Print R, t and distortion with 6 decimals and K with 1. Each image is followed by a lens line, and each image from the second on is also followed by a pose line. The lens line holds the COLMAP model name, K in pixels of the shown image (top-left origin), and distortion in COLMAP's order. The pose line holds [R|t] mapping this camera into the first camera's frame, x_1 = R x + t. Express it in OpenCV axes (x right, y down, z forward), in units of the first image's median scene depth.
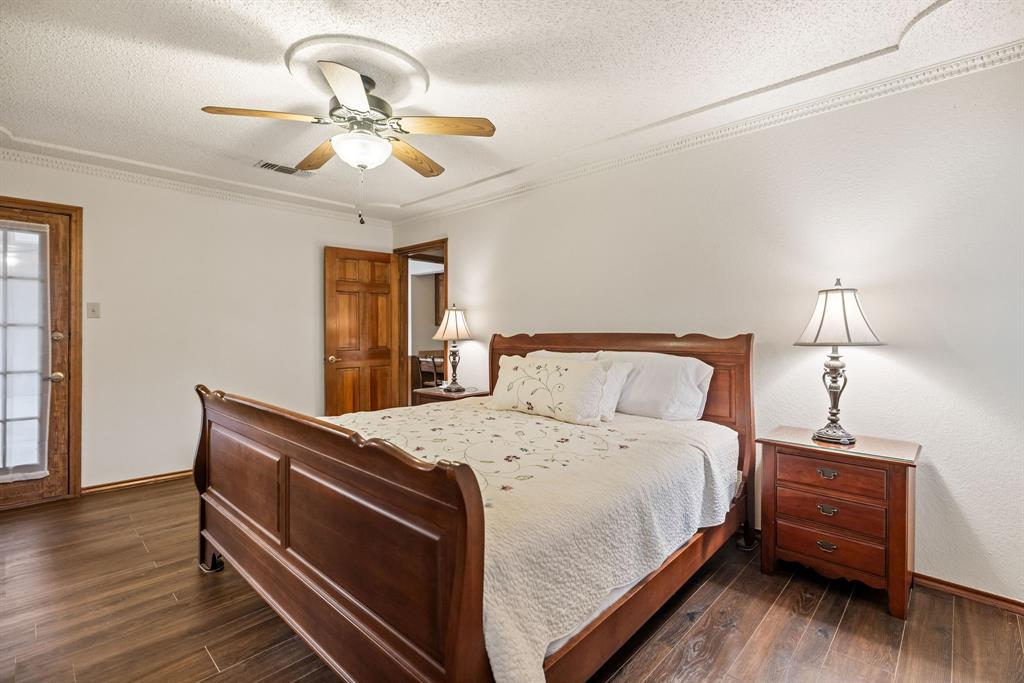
lens RADIAL K [[483.7, 0, 487.1], [0, 483.7, 326.3], [0, 0, 1]] dist [0.002735, 0.000257]
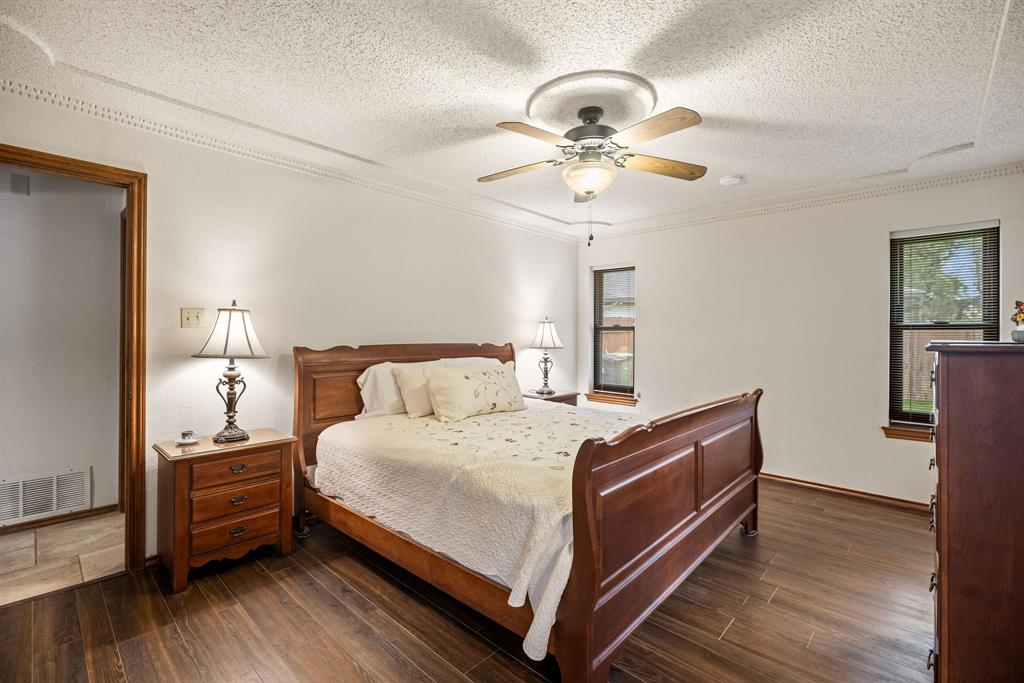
lens RADIAL K [[445.0, 0, 510.0], [0, 445.0, 341.2], [0, 0, 1]] dist [-0.000940, 0.000031]
pose [[-0.031780, 0.004039, 0.999487, -0.371250], [0.000675, 0.999992, -0.004020, 0.005161], [-0.999495, 0.000547, -0.031782, 0.372716]]
